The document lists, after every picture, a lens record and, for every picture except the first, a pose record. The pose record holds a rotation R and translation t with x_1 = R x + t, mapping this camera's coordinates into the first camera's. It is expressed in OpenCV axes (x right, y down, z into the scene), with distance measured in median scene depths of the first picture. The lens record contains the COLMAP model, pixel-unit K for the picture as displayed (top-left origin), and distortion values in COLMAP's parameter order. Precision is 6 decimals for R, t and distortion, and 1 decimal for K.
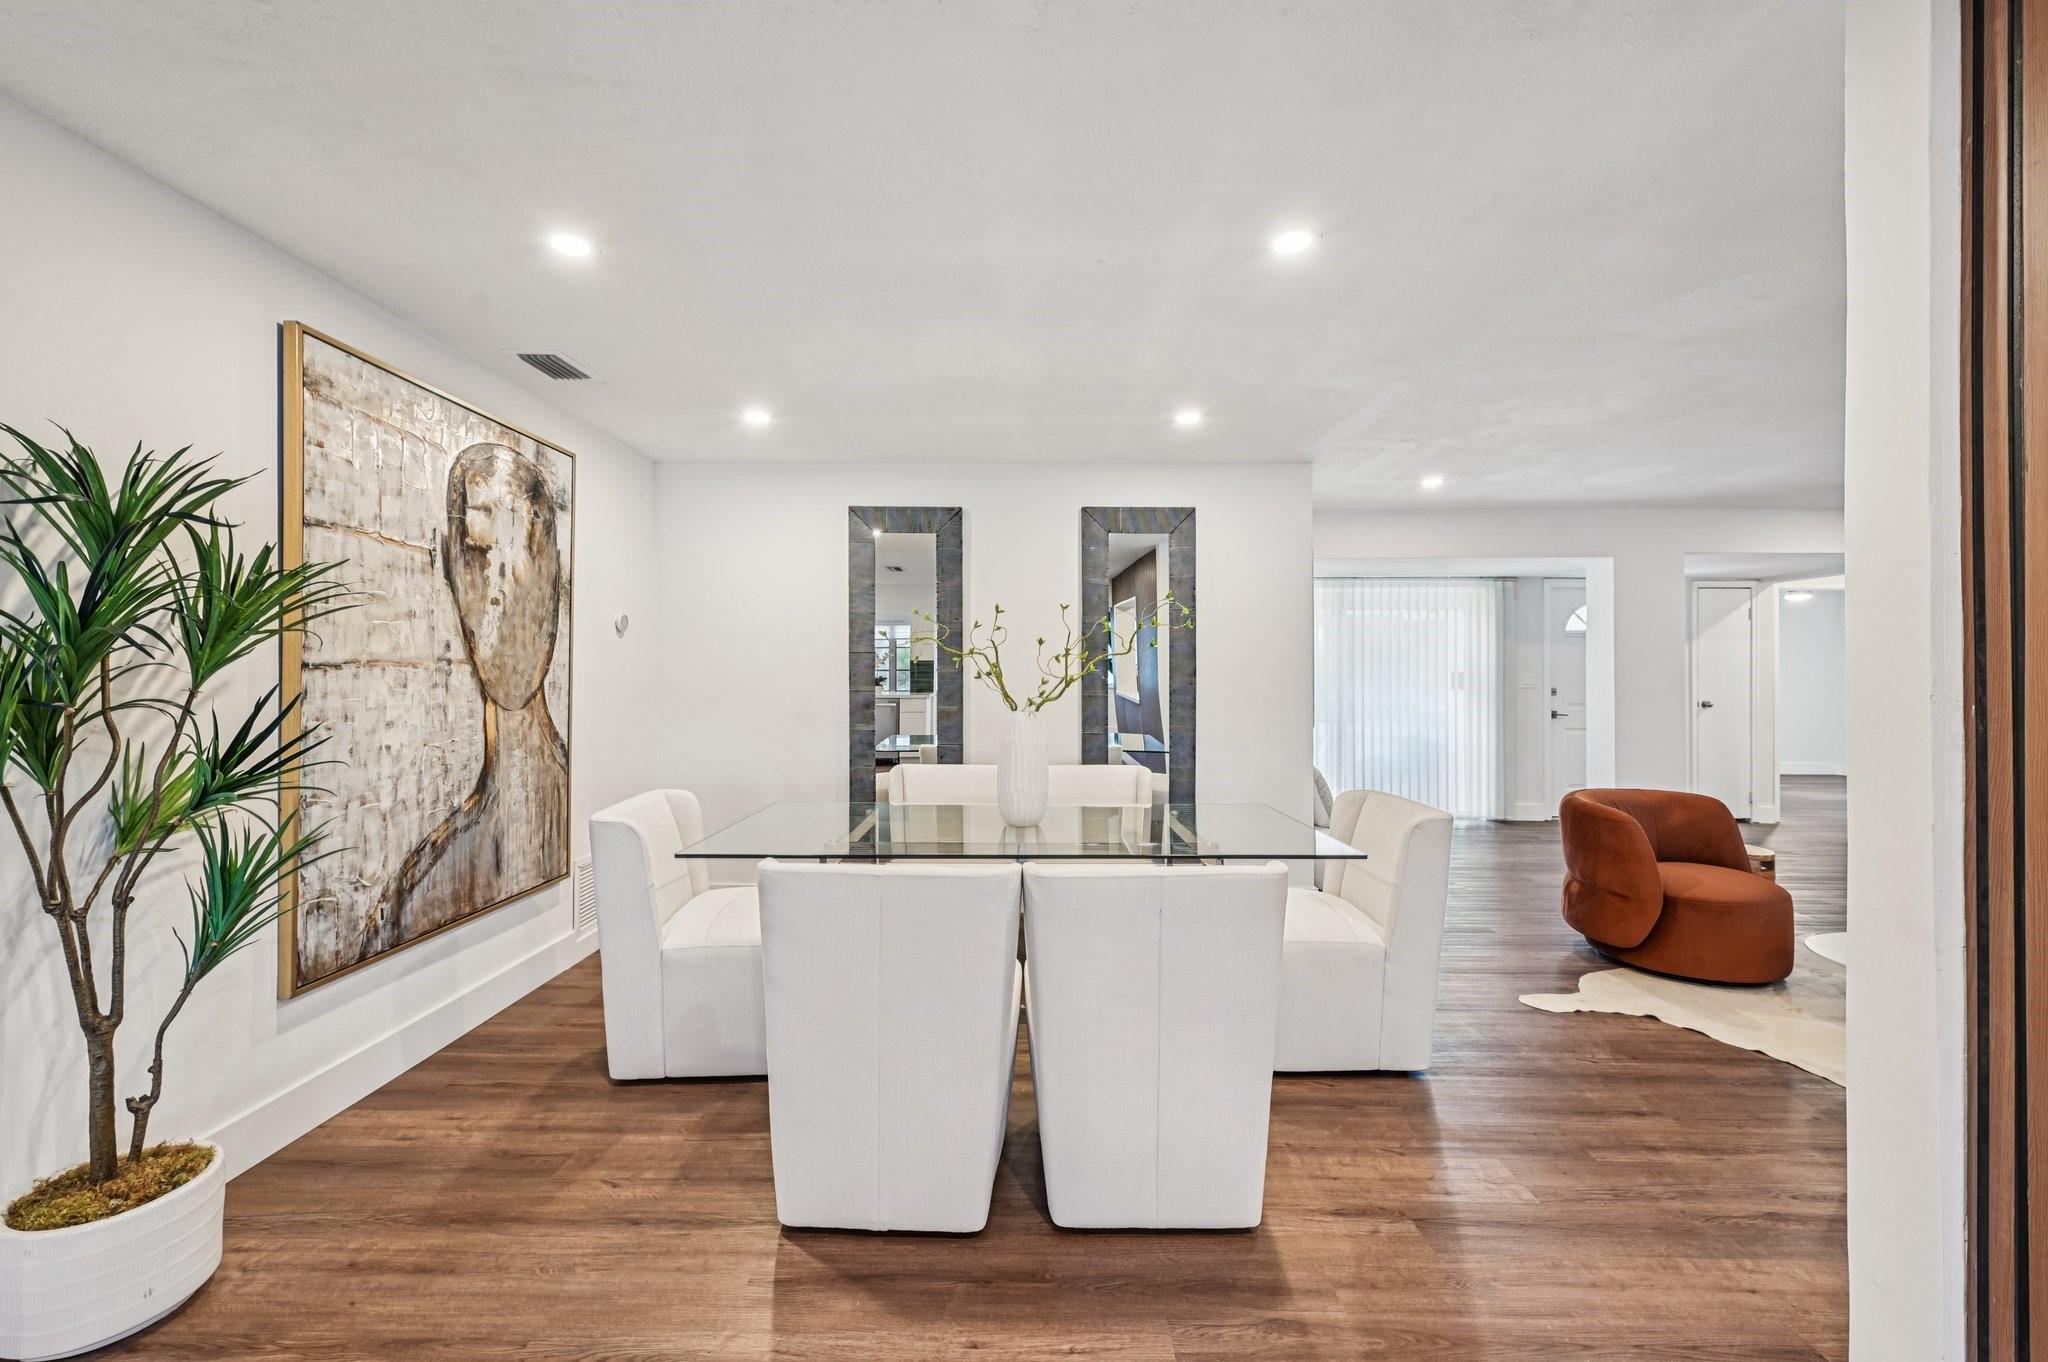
lens RADIAL K [[808.3, 0, 1020.4], [0, 808.3, 672.7], [0, 0, 1]] dist [-0.000988, -0.000170]
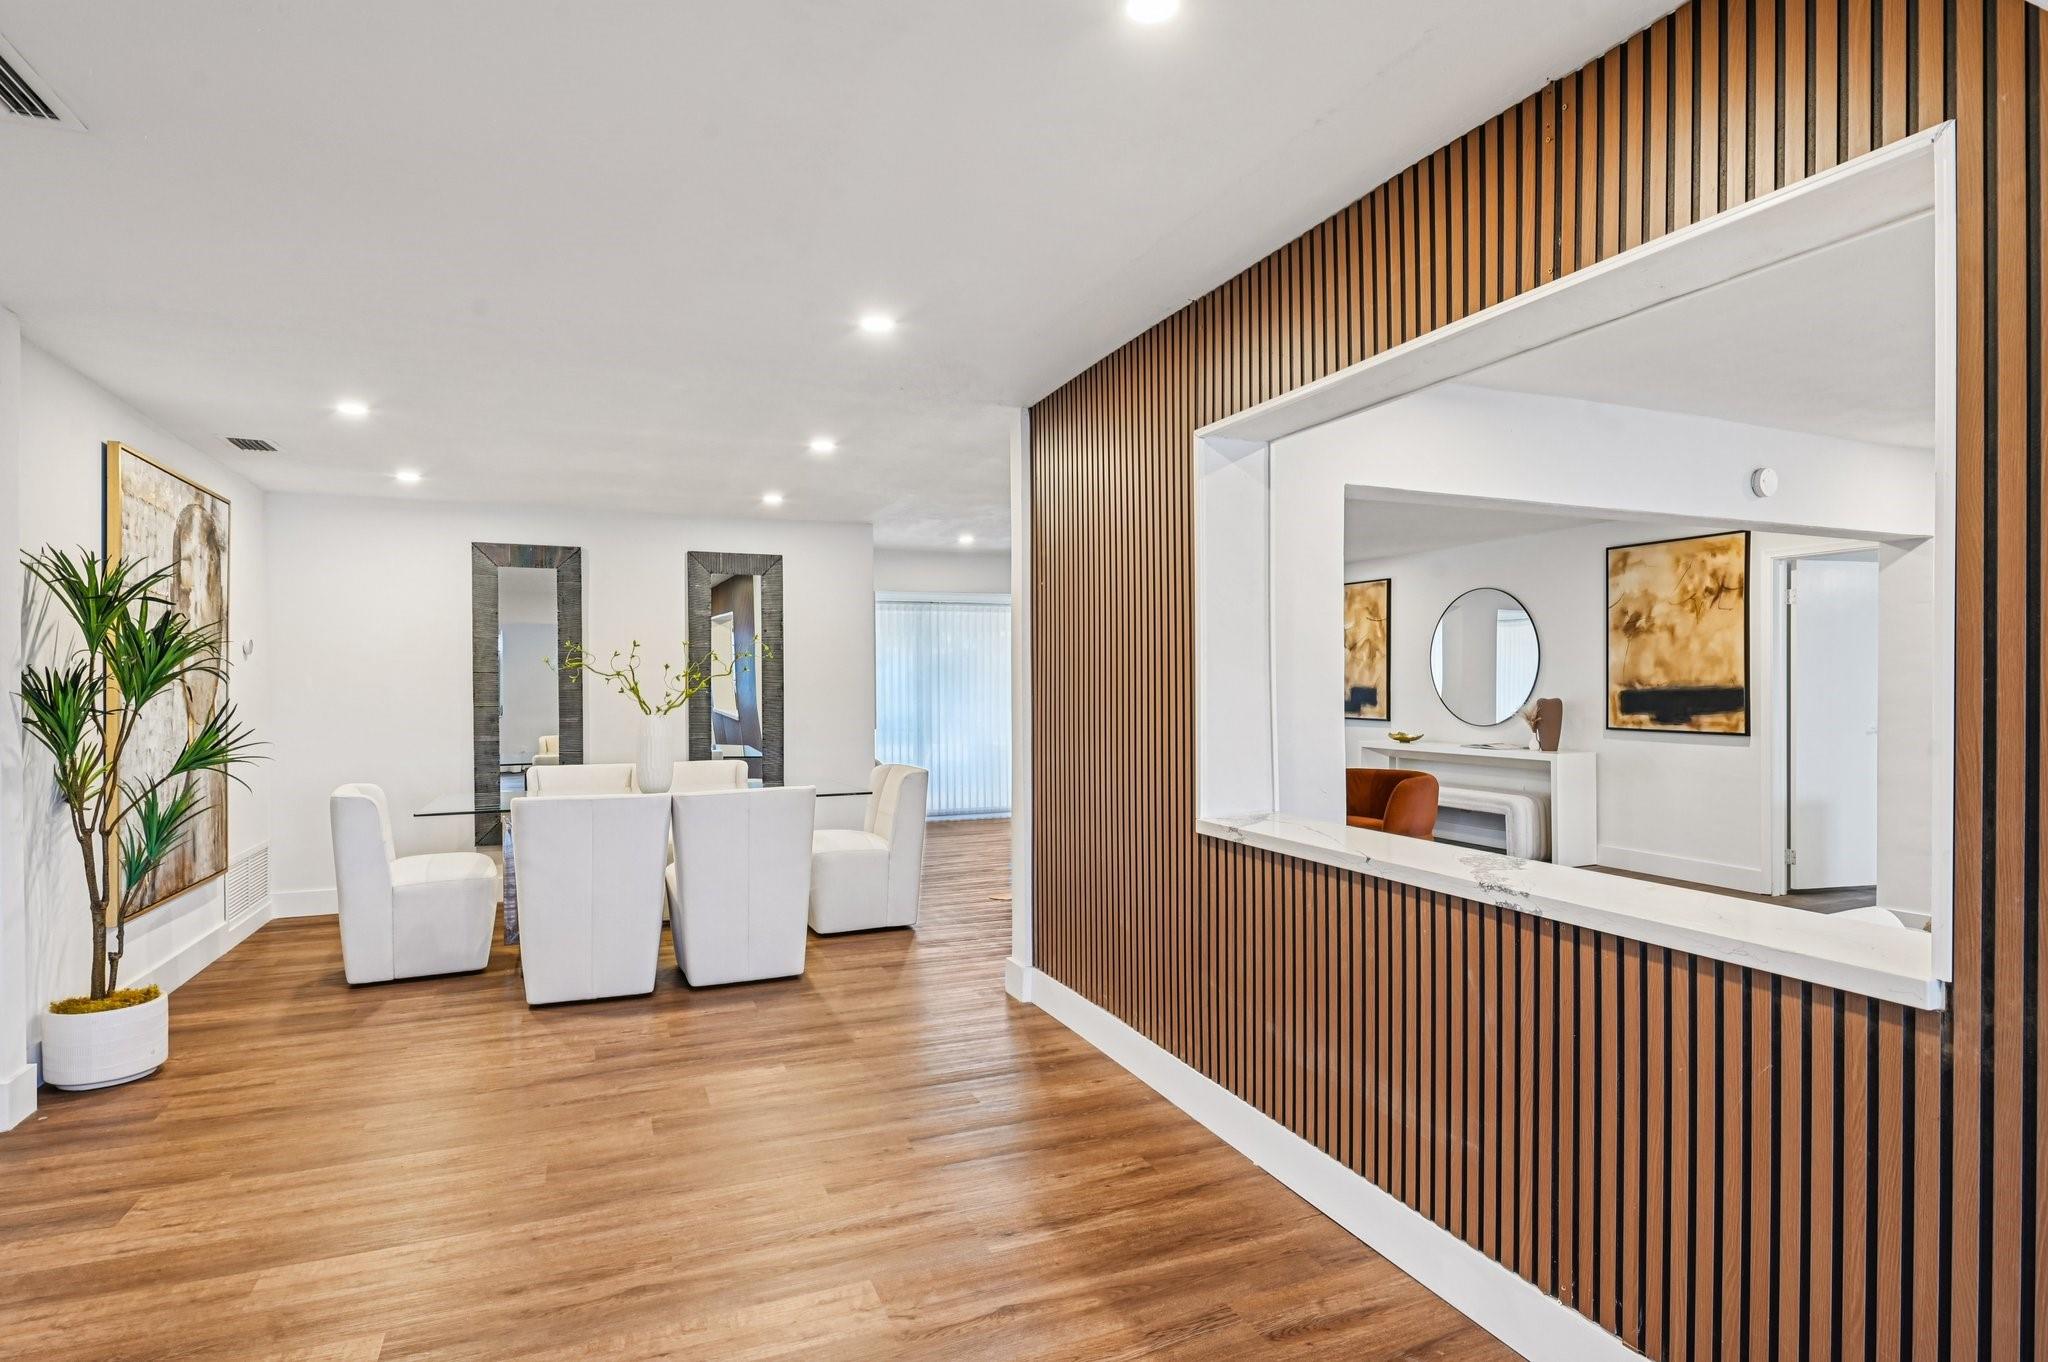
lens RADIAL K [[1054.0, 0, 1015.2], [0, 1054.0, 687.7], [0, 0, 1]] dist [-0.004680, -0.000586]
pose [[0.920064, -0.009234, 0.391659, -0.130565], [0.009246, 0.999956, 0.001854, 0.001158], [-0.391659, 0.001915, 0.920108, -0.908664]]
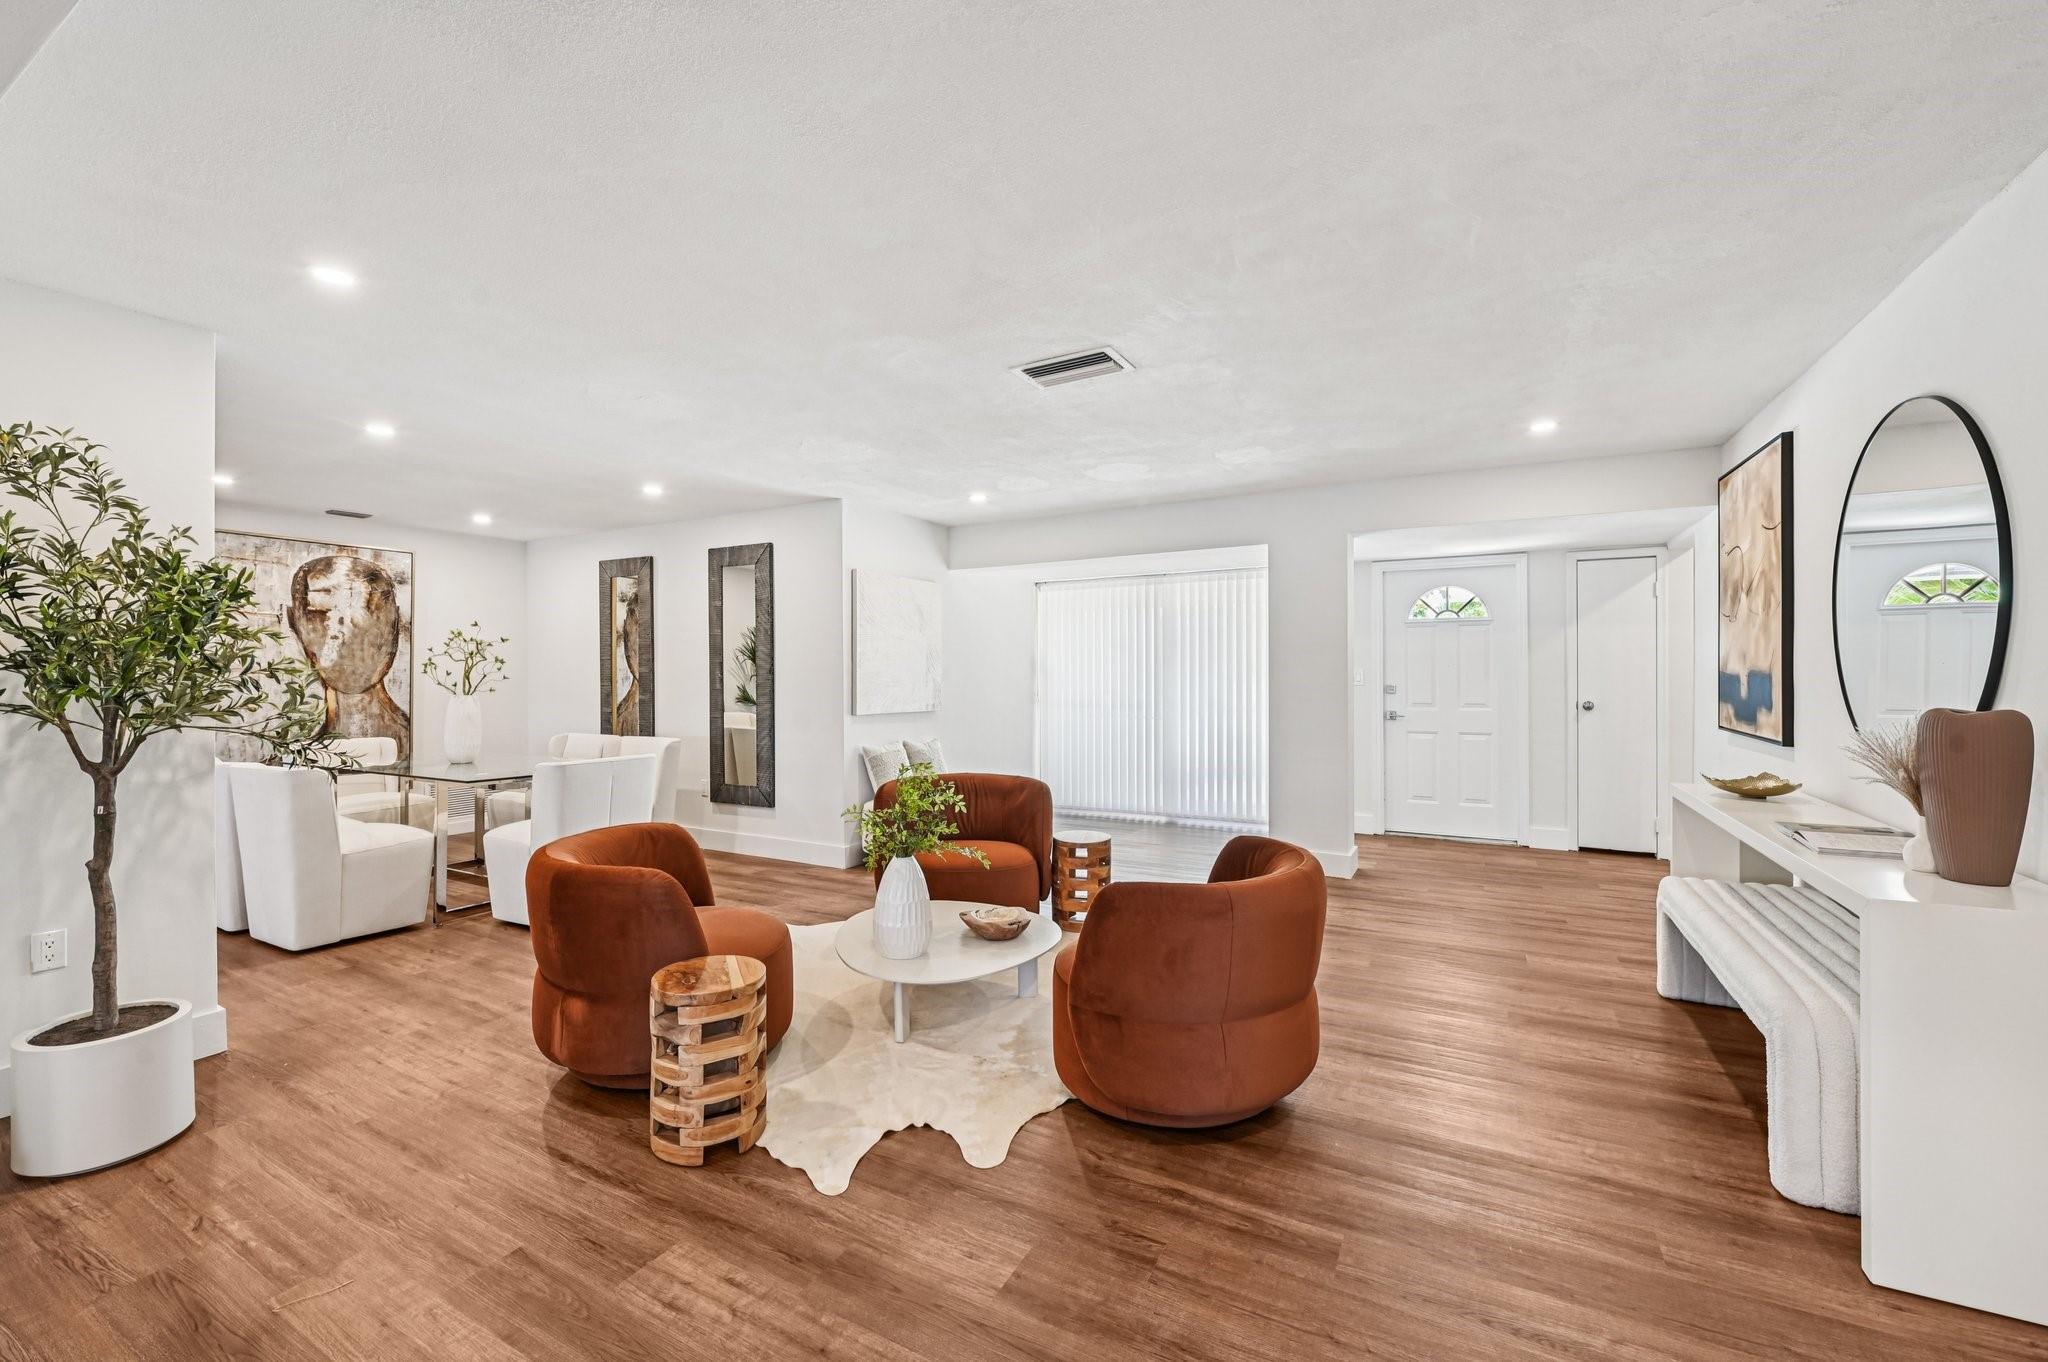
lens RADIAL K [[831.5, 0, 1025.3], [0, 831.5, 673.3], [0, 0, 1]] dist [-0.000392, 0.001312]
pose [[0.878390, -0.006191, -0.477905, 1.691248], [0.006099, 0.999980, -0.001745, 0.011062], [0.477906, -0.001382, 0.878410, 0.037441]]
